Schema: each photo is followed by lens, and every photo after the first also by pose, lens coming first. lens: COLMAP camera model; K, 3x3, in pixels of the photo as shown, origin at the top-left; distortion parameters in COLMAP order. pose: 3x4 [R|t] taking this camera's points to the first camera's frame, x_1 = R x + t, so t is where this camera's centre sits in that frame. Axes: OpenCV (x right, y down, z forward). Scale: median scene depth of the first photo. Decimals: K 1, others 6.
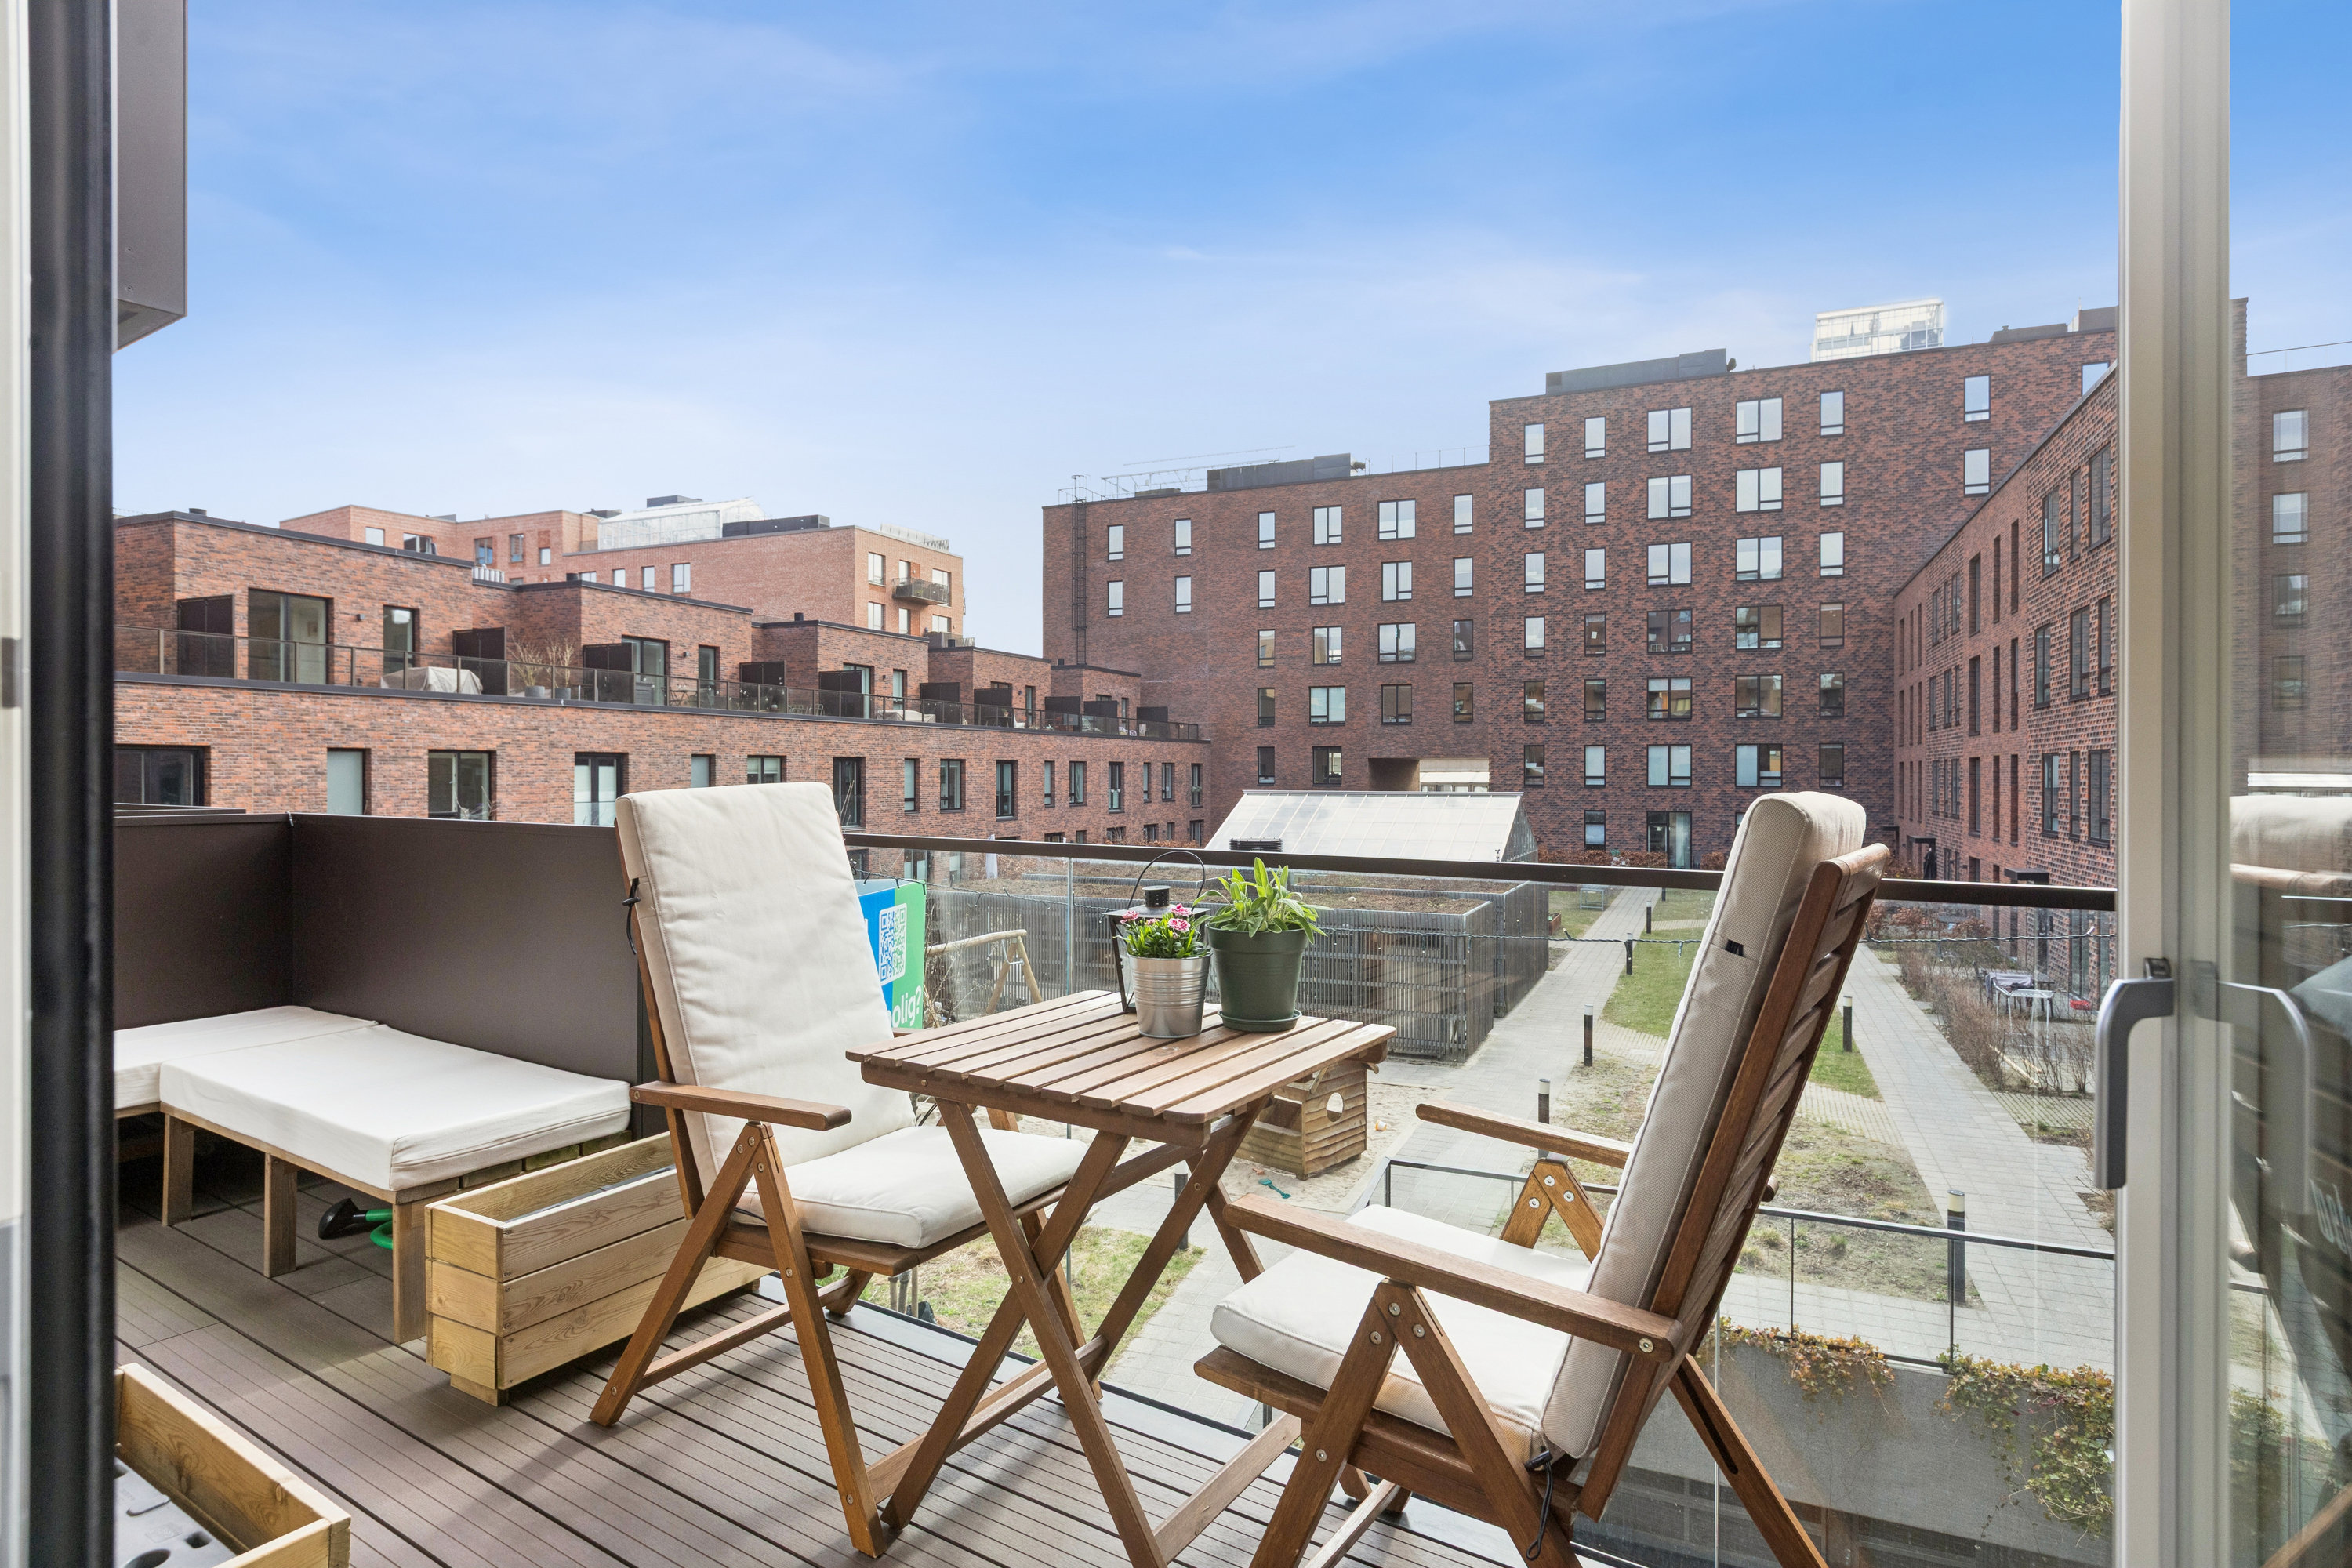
lens RADIAL K [[1211.9, 0, 1187.6], [0, 1211.9, 776.8], [0, 0, 1]] dist [-0.005611, -0.000346]
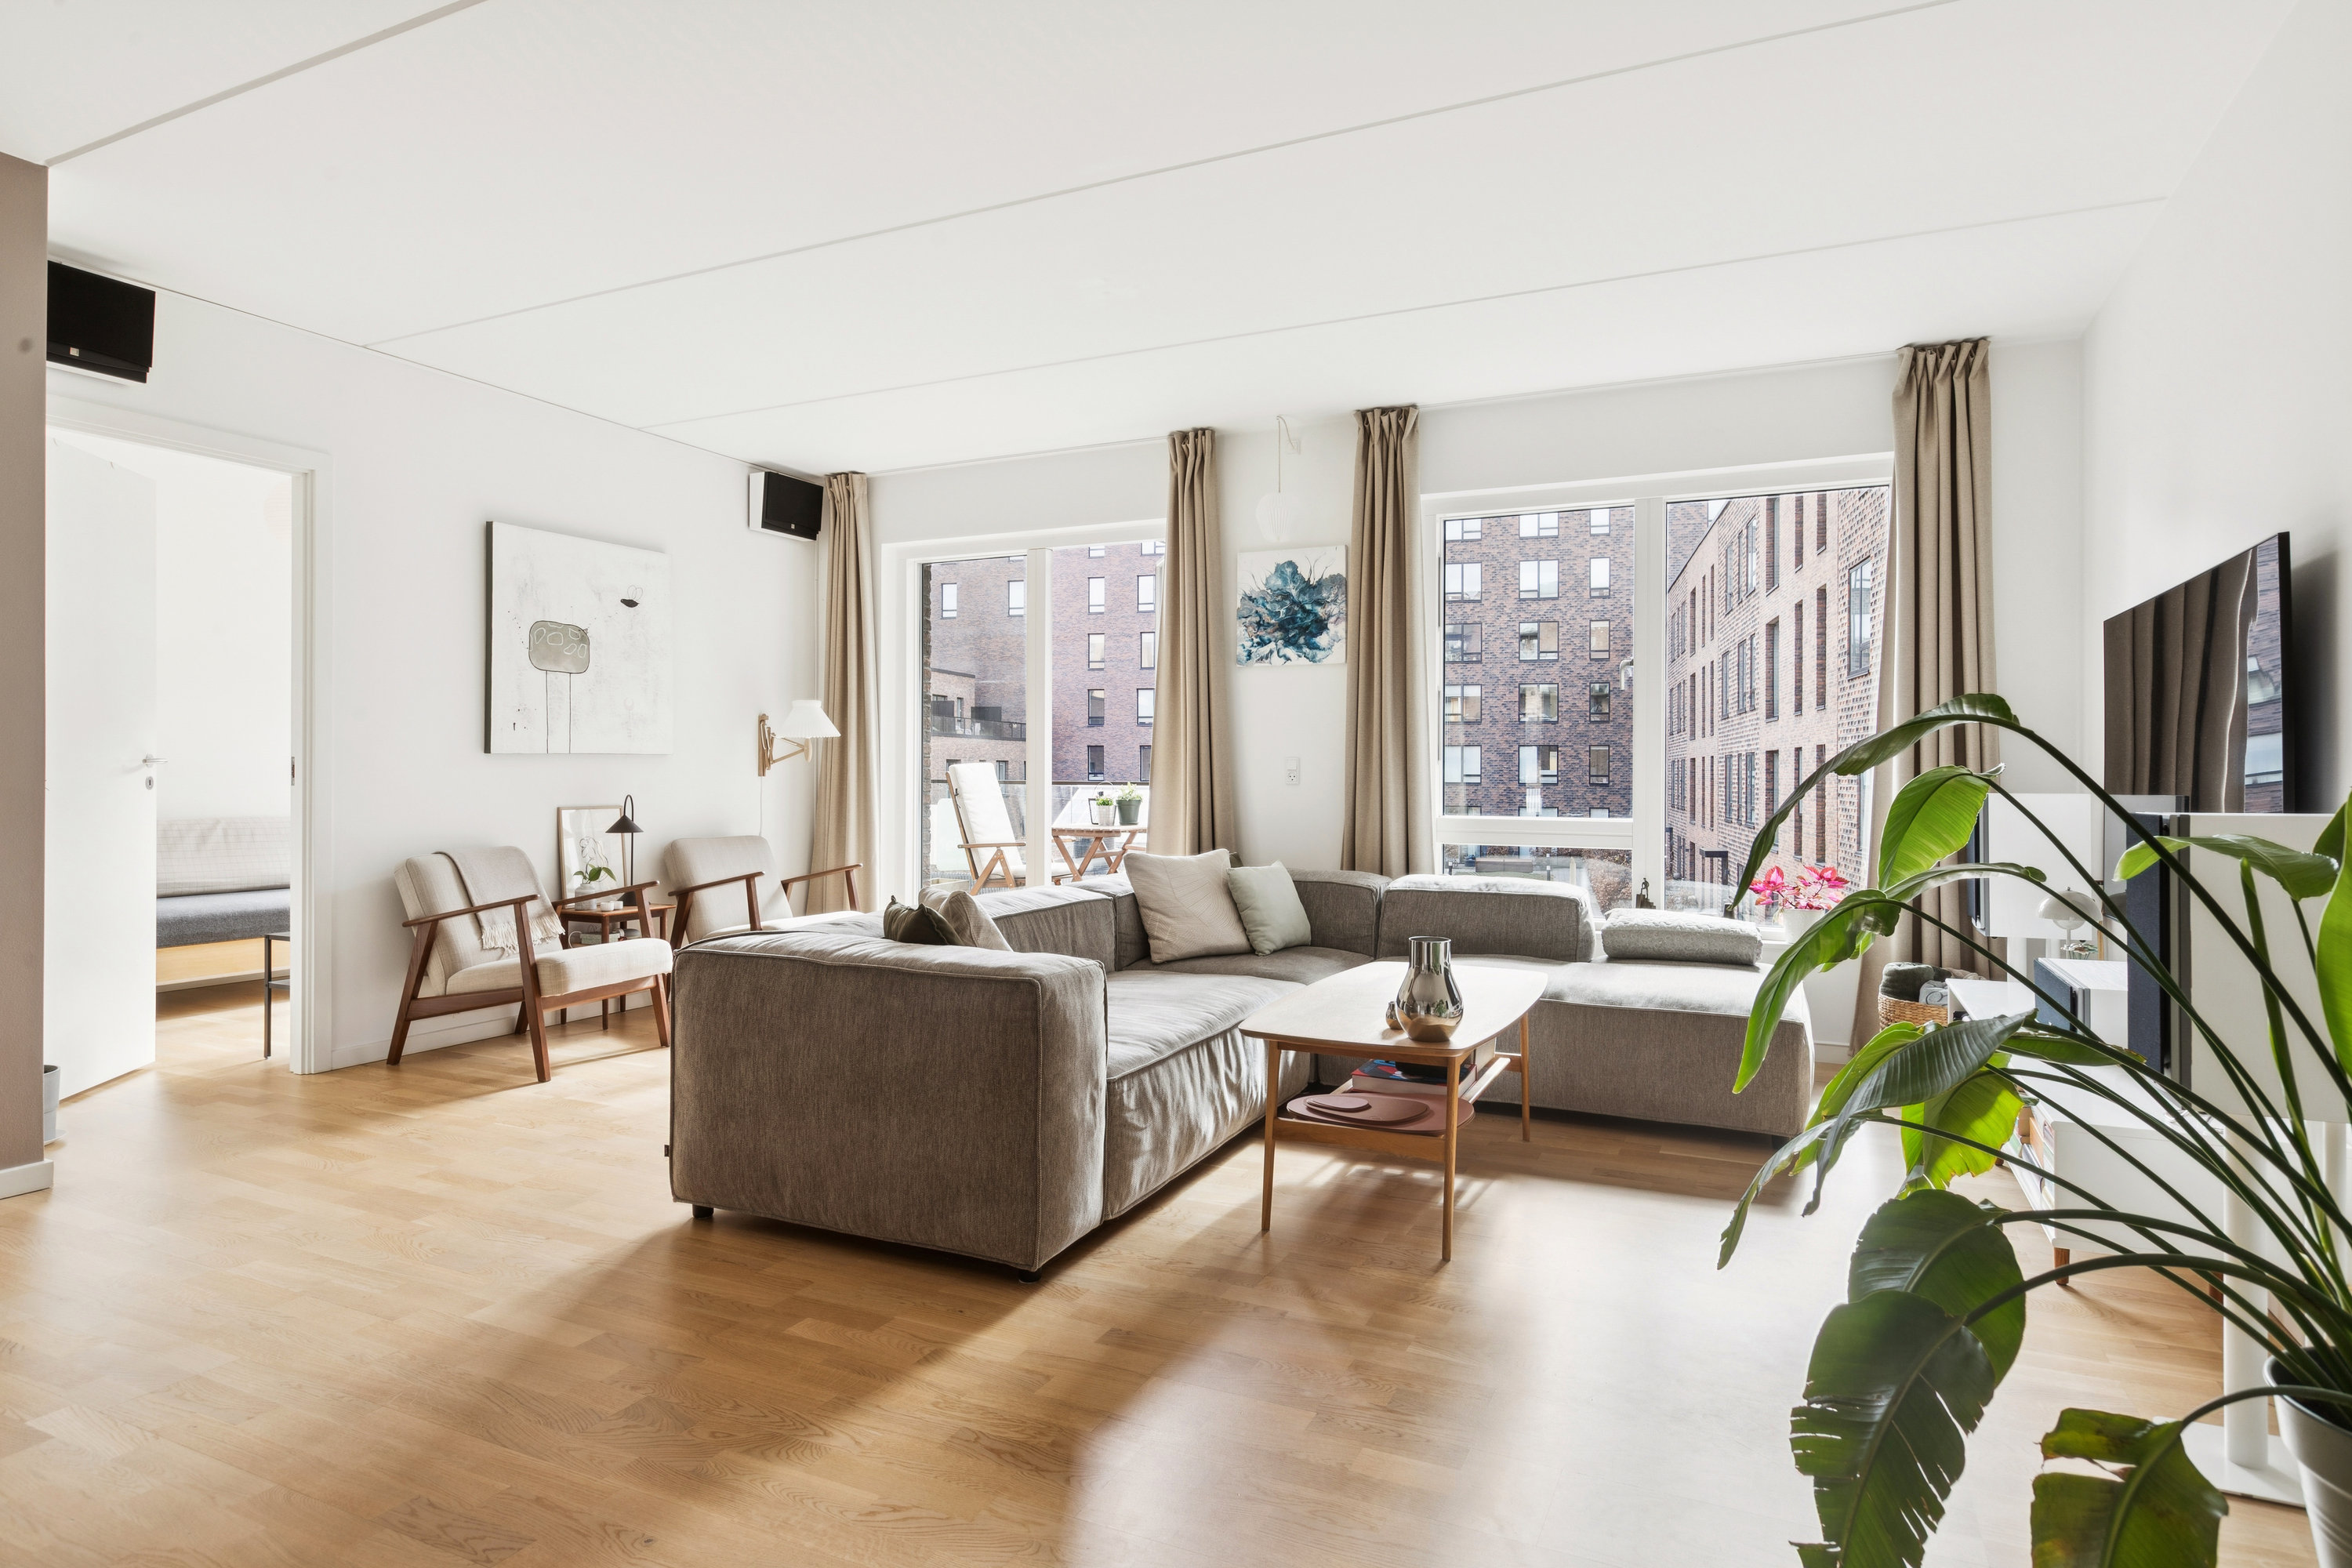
lens RADIAL K [[1278.5, 0, 1162.6], [0, 1278.5, 777.7], [0, 0, 1]] dist [0.015994, 0.001134]
pose [[0.992714, 0.001433, 0.120486, -0.013292], [-0.001569, 0.999998, 0.001039, 0.001968], [-0.120484, -0.001221, 0.992714, -0.123073]]
